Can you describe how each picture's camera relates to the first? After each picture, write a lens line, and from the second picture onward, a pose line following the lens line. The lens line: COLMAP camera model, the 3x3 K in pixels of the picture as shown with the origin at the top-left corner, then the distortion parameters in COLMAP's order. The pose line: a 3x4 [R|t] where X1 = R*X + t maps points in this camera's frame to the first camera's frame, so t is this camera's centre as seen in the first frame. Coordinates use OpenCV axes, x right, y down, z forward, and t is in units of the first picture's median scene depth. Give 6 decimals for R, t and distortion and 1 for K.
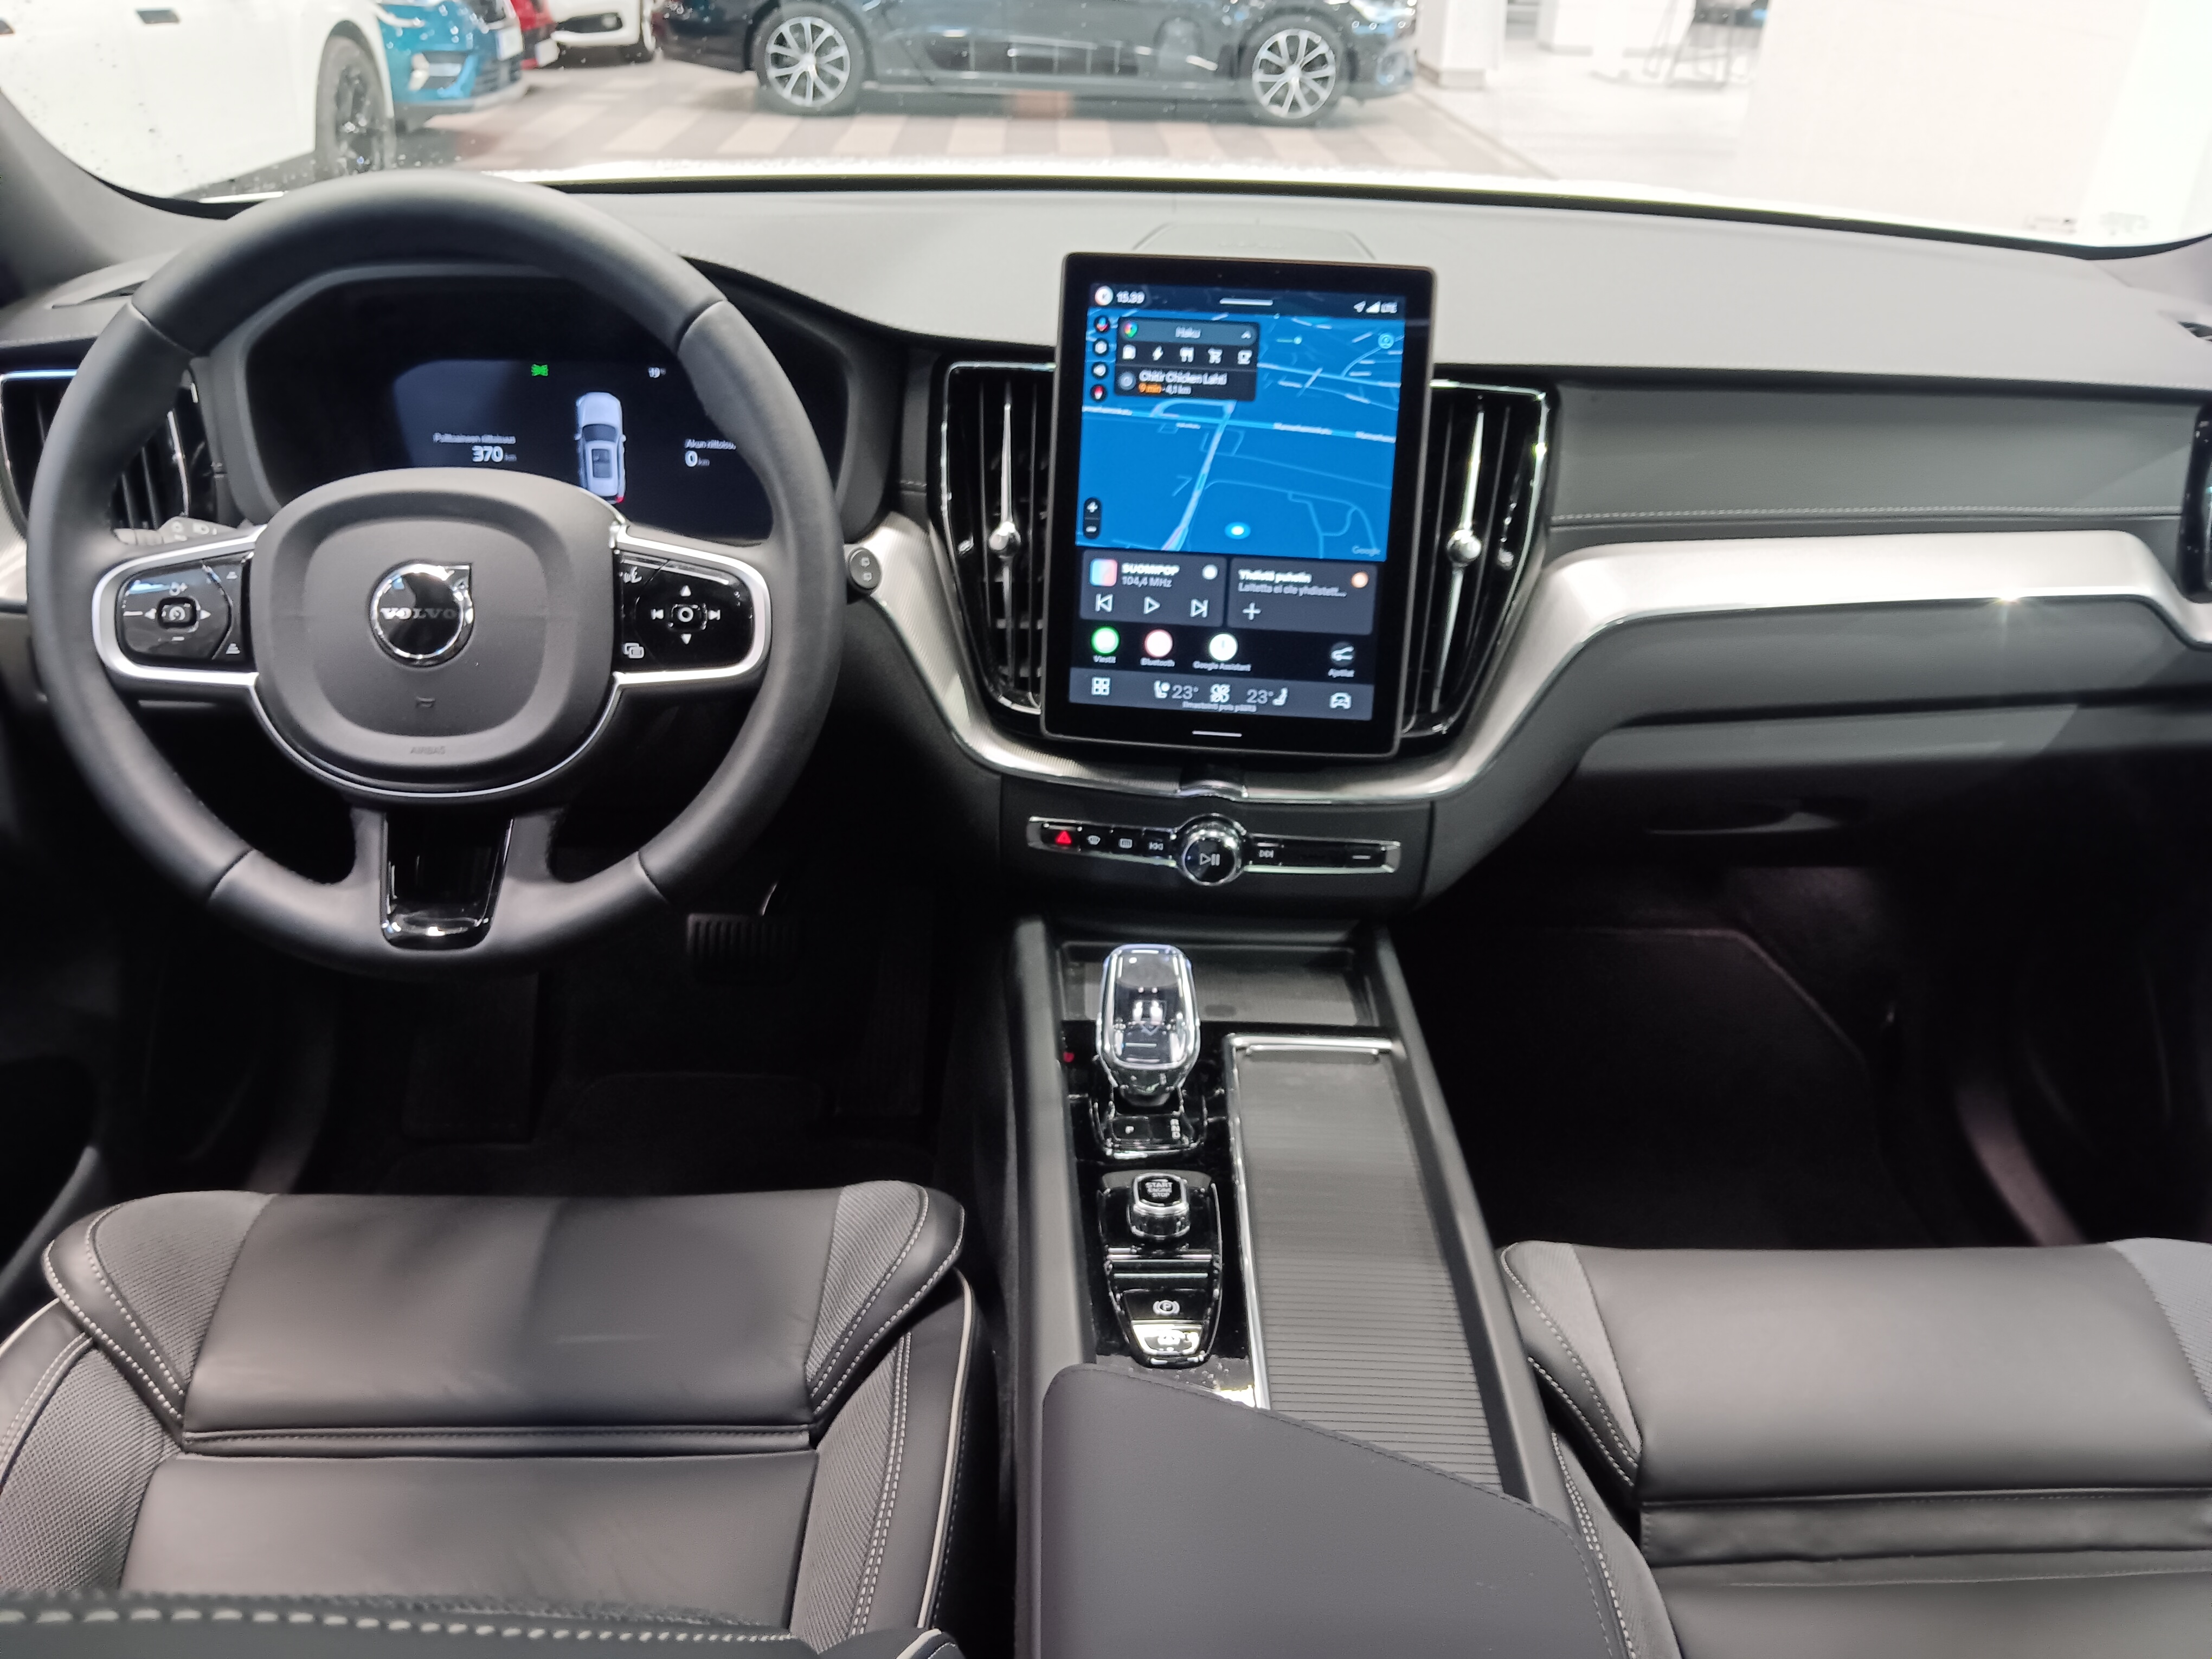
lens RADIAL K [[1684.9, 0, 1107.5], [0, 1684.9, 775.4], [0, 0, 1]] dist [0.099473, -0.283528]
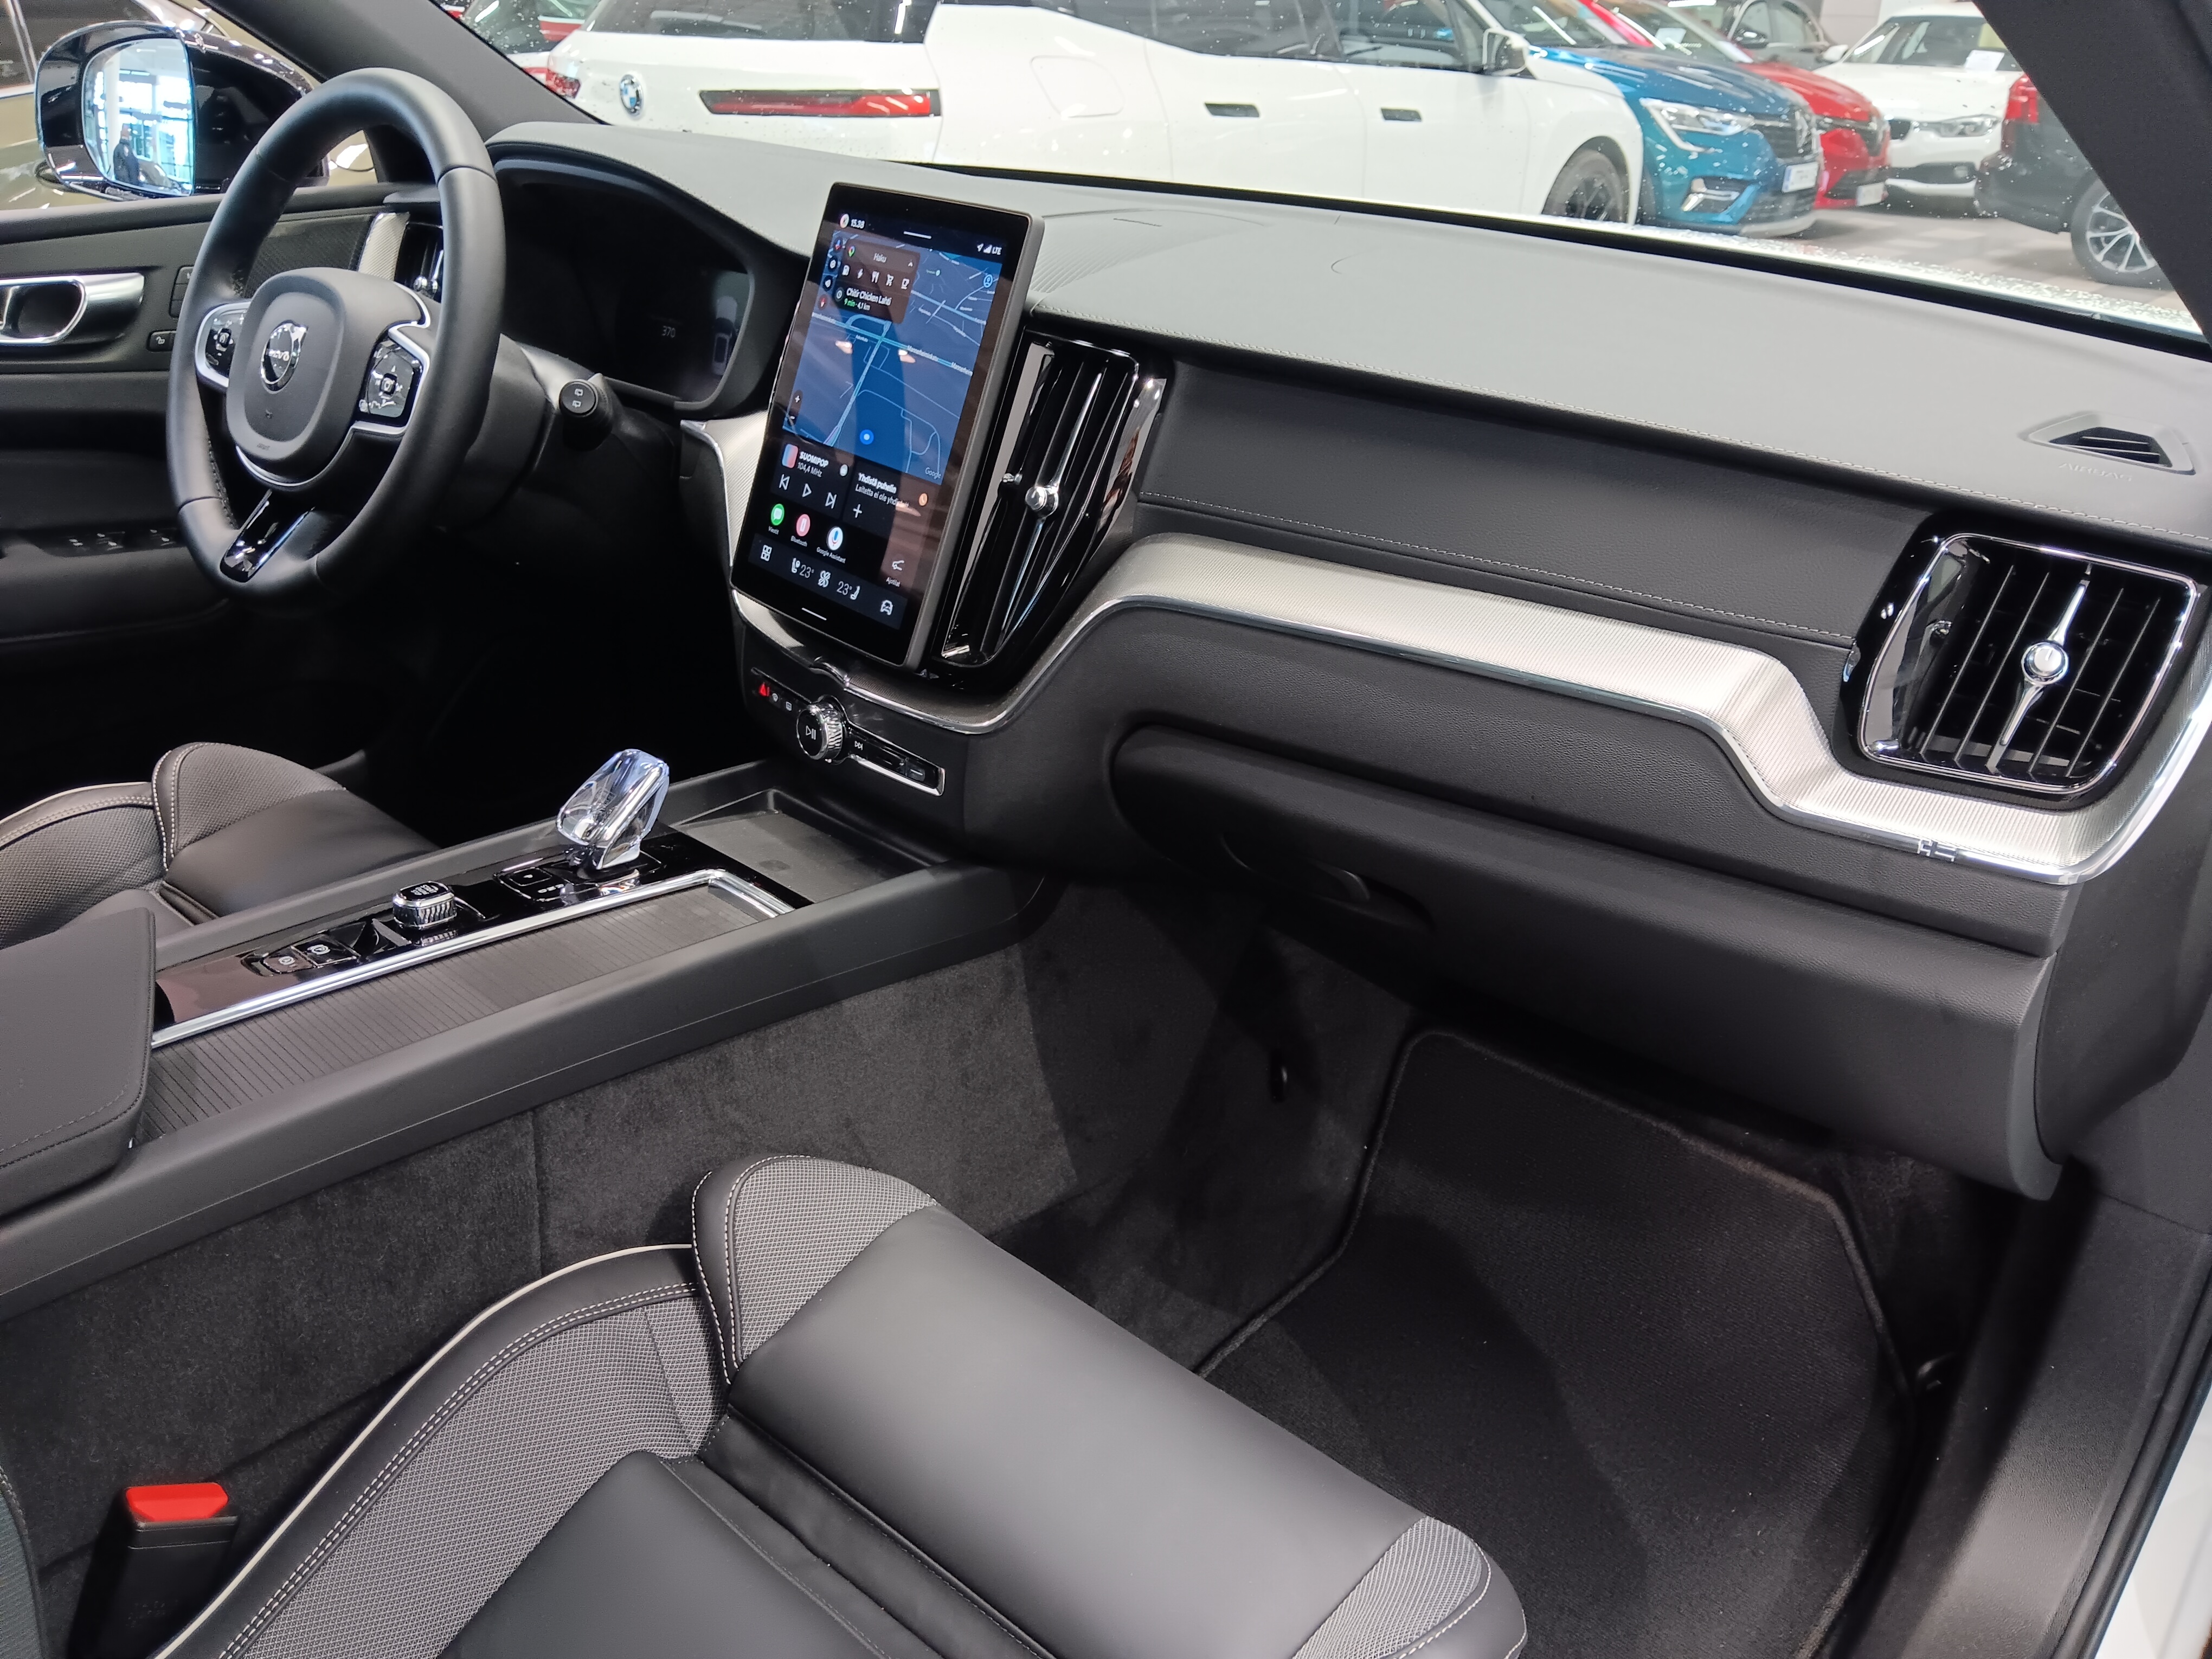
lens RADIAL K [[1734.1, 0, 1270.7], [0, 1734.1, 827.6], [0, 0, 1]] dist [0.000985, -0.009461]
pose [[0.752989, 0.283257, -0.593946, 1.021243], [-0.321433, 0.945927, 0.043616, -0.038911], [0.574184, 0.158072, 0.803322, 0.289904]]
